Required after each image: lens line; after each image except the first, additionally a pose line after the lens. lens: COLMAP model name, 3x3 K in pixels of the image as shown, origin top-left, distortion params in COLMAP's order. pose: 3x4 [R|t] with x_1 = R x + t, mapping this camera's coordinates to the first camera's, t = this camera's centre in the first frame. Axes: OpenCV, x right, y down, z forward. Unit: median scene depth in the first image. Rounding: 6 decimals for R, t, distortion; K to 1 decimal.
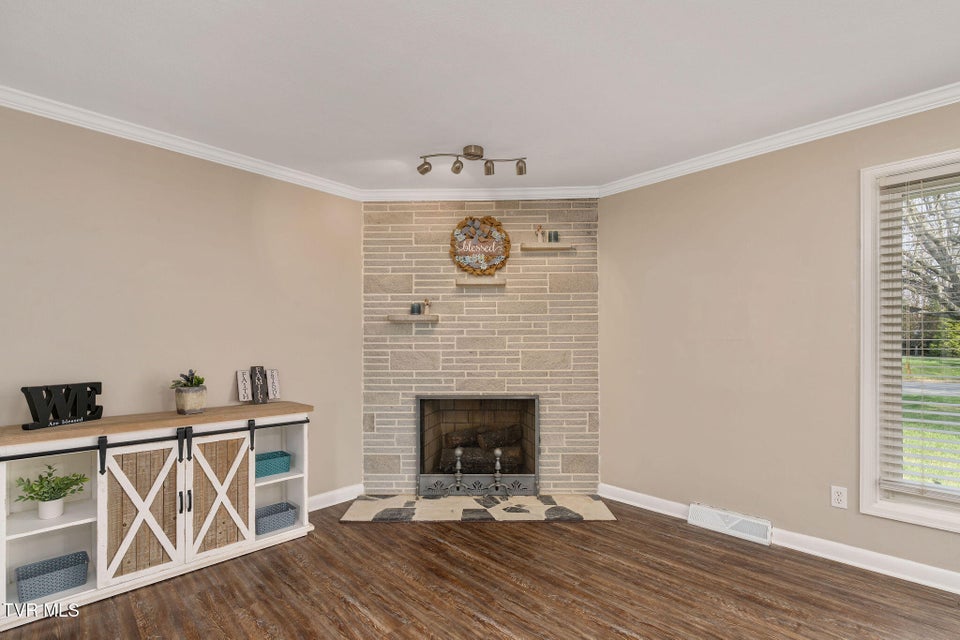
lens RADIAL K [[434.2, 0, 478.3], [0, 434.2, 346.3], [0, 0, 1]] dist [-0.000457, -0.000119]
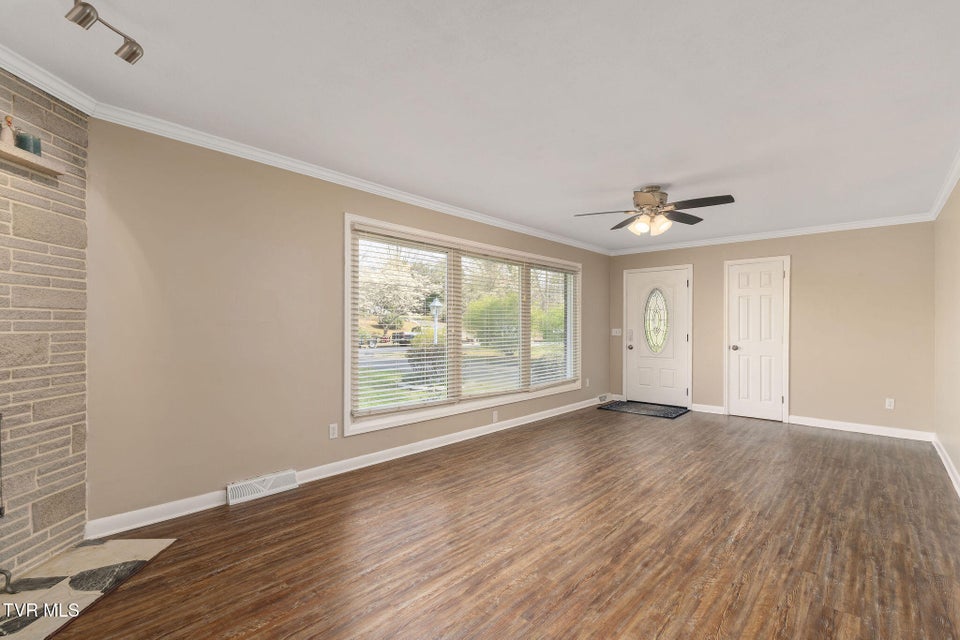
lens RADIAL K [[428.3, 0, 484.7], [0, 428.3, 328.2], [0, 0, 1]] dist [-0.002802, -0.000274]
pose [[-0.056281, 0.000226, 0.998415, -0.454364], [-0.004539, 0.999990, -0.000483, -0.001174], [-0.998405, -0.004559, -0.056279, 0.406143]]
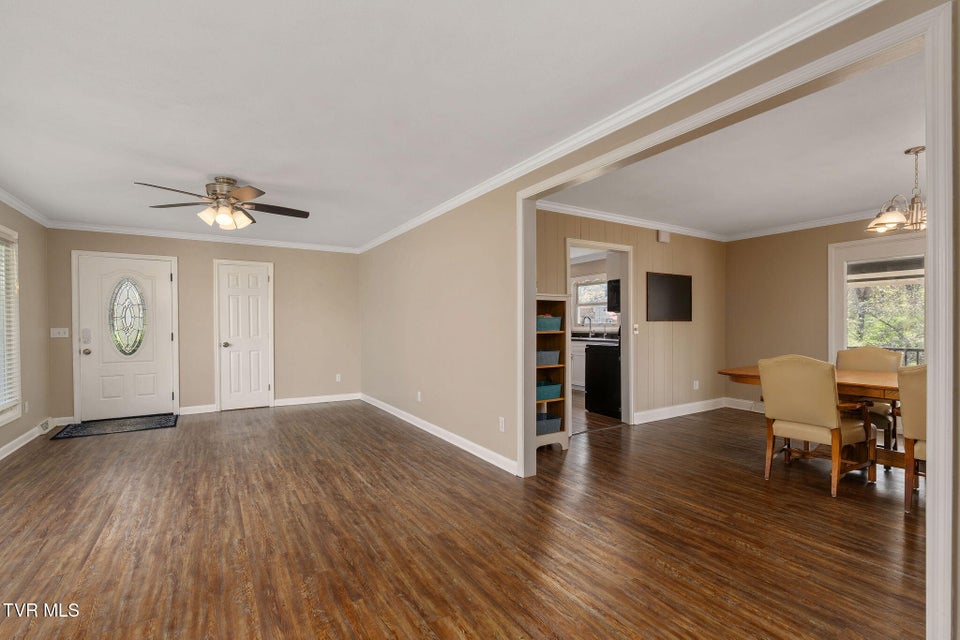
lens RADIAL K [[436.6, 0, 480.0], [0, 436.6, 320.0], [0, 0, 1]] dist [-0.000987, -0.000701]
pose [[-0.975885, 0.010771, 0.218020, -0.215576], [0.008343, 0.999893, -0.012055, 0.000746], [-0.218126, -0.009945, -0.975870, 0.844067]]
